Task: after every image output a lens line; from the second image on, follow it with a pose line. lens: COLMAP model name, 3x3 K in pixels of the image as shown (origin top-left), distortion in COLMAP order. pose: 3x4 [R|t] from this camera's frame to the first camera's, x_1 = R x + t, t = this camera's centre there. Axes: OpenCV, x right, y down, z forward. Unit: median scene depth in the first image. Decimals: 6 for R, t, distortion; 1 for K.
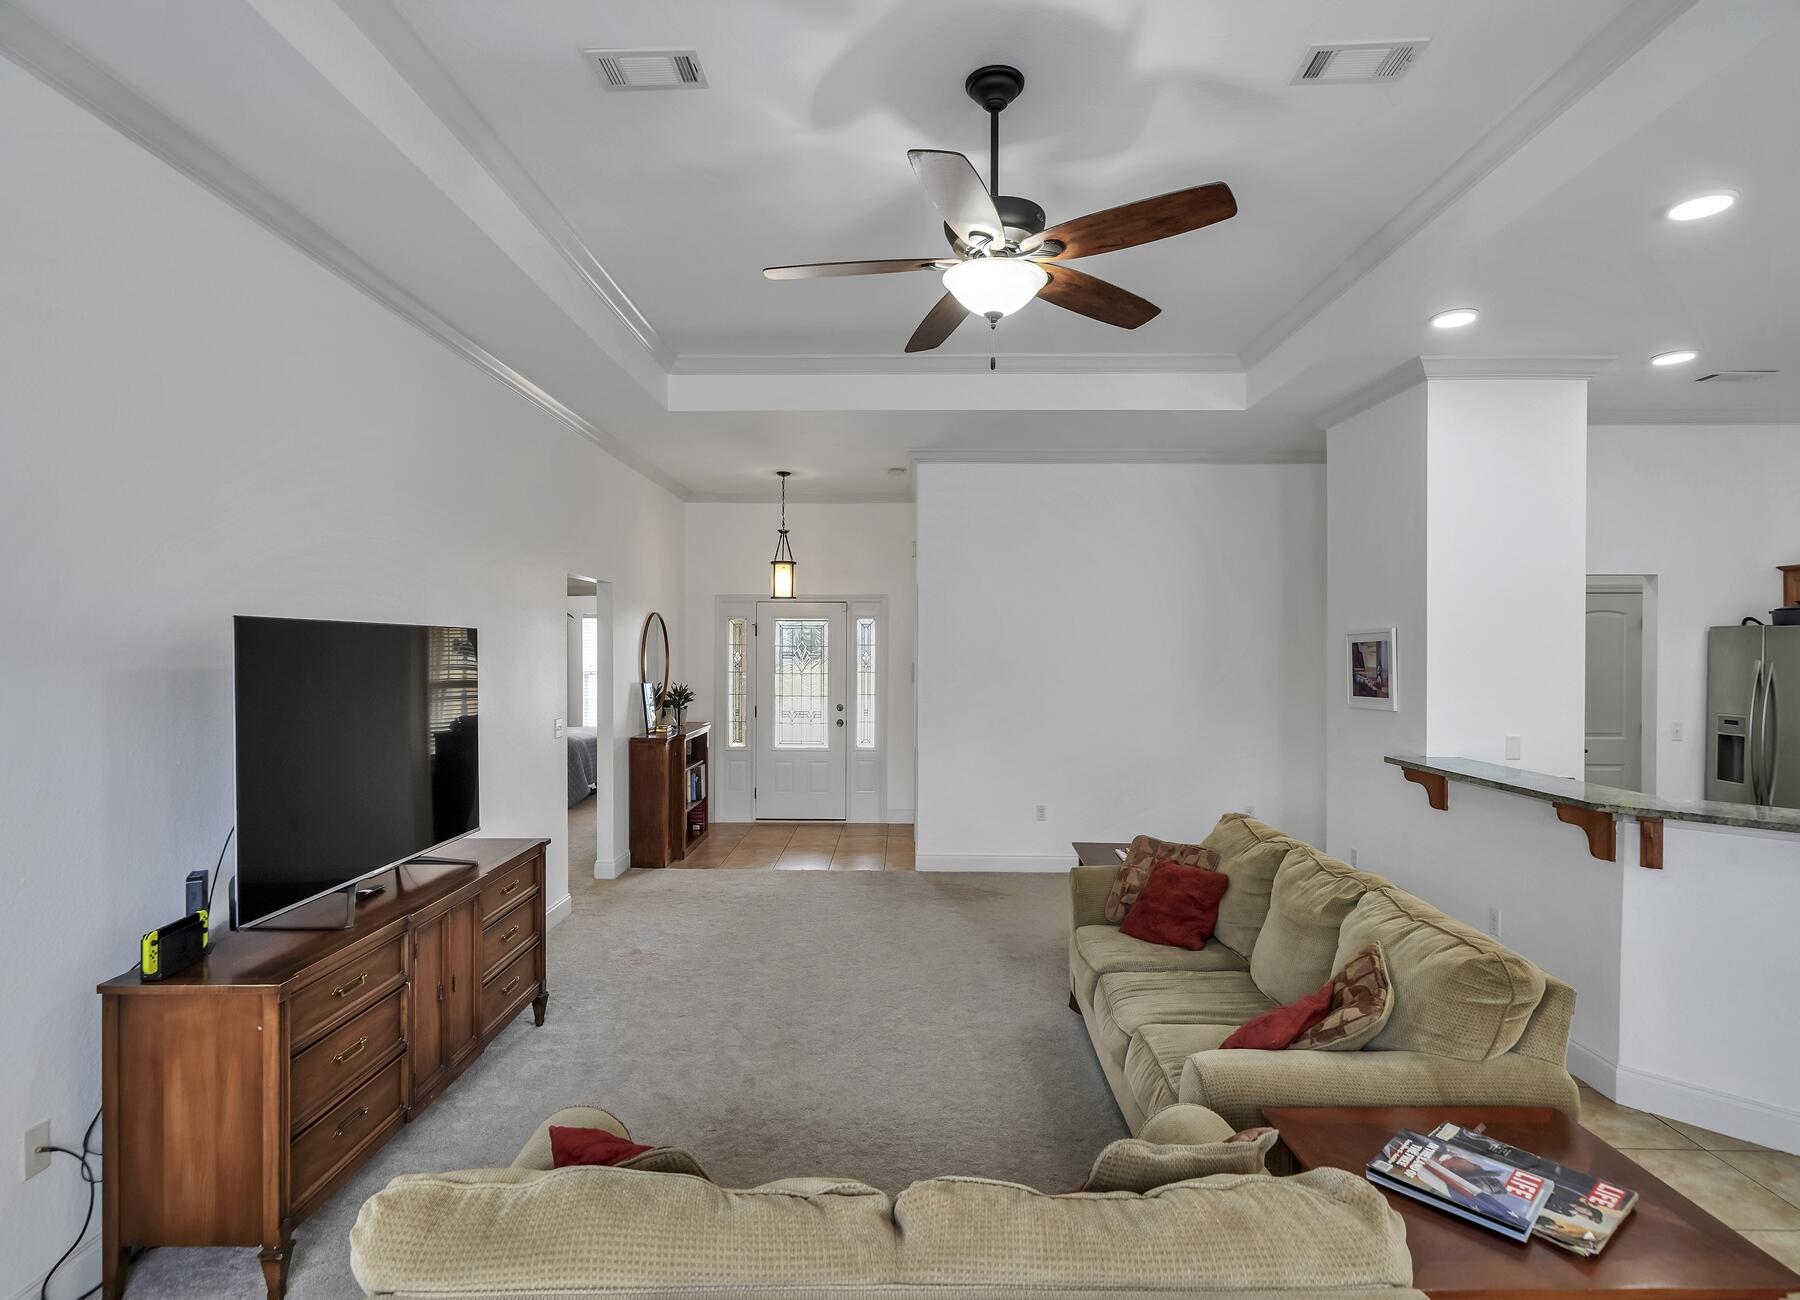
lens RADIAL K [[897.6, 0, 899.3], [0, 897.6, 650.8], [0, 0, 1]] dist [0.003693, -0.000662]
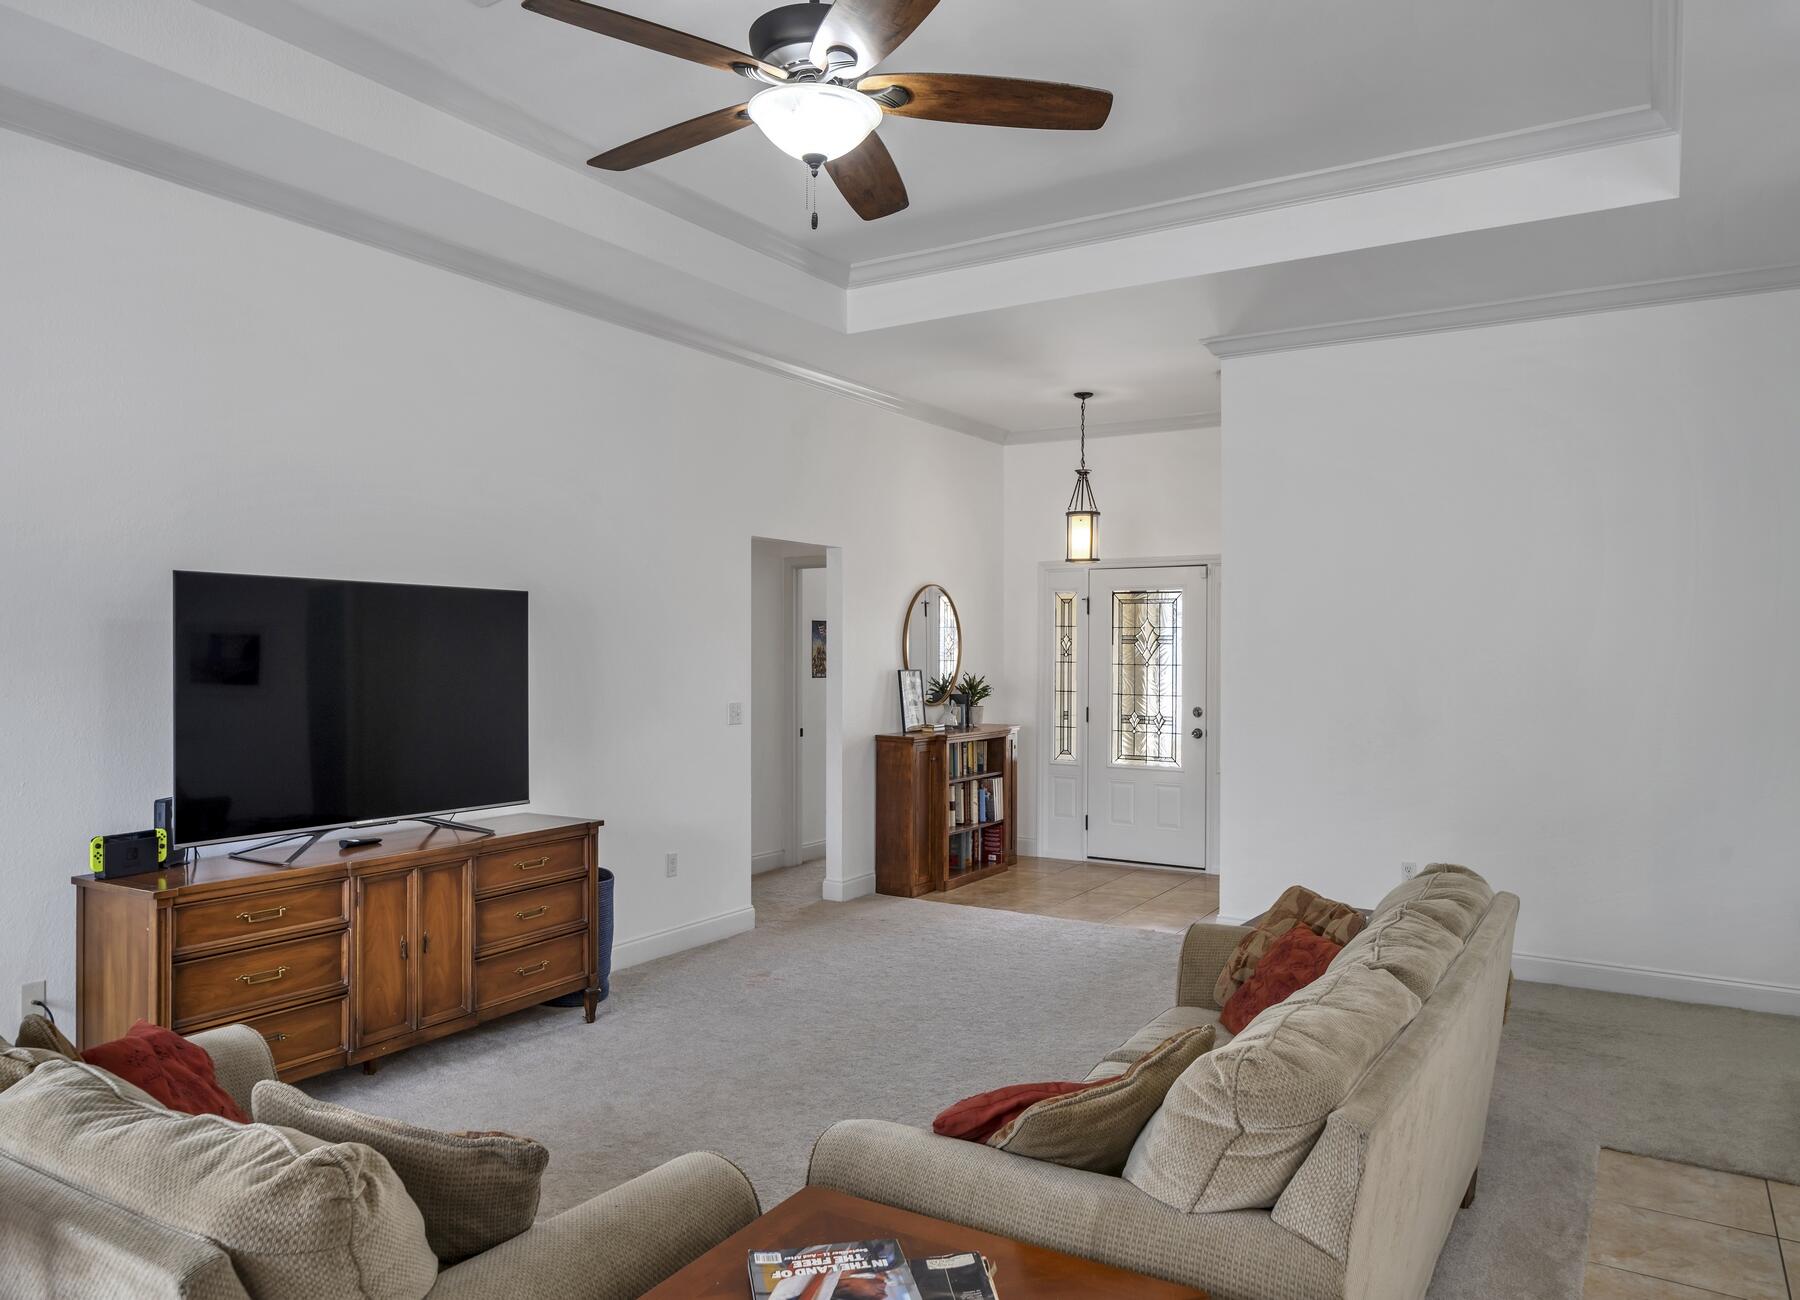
lens RADIAL K [[1211.5, 0, 902.1], [0, 1211.5, 650.3], [0, 0, 1]] dist [0.005233, -0.000054]
pose [[0.856103, -0.000952, -0.516804, 0.359254], [-0.001908, 0.999986, -0.005003, 0.029252], [0.516802, 0.005269, 0.856089, 0.071017]]
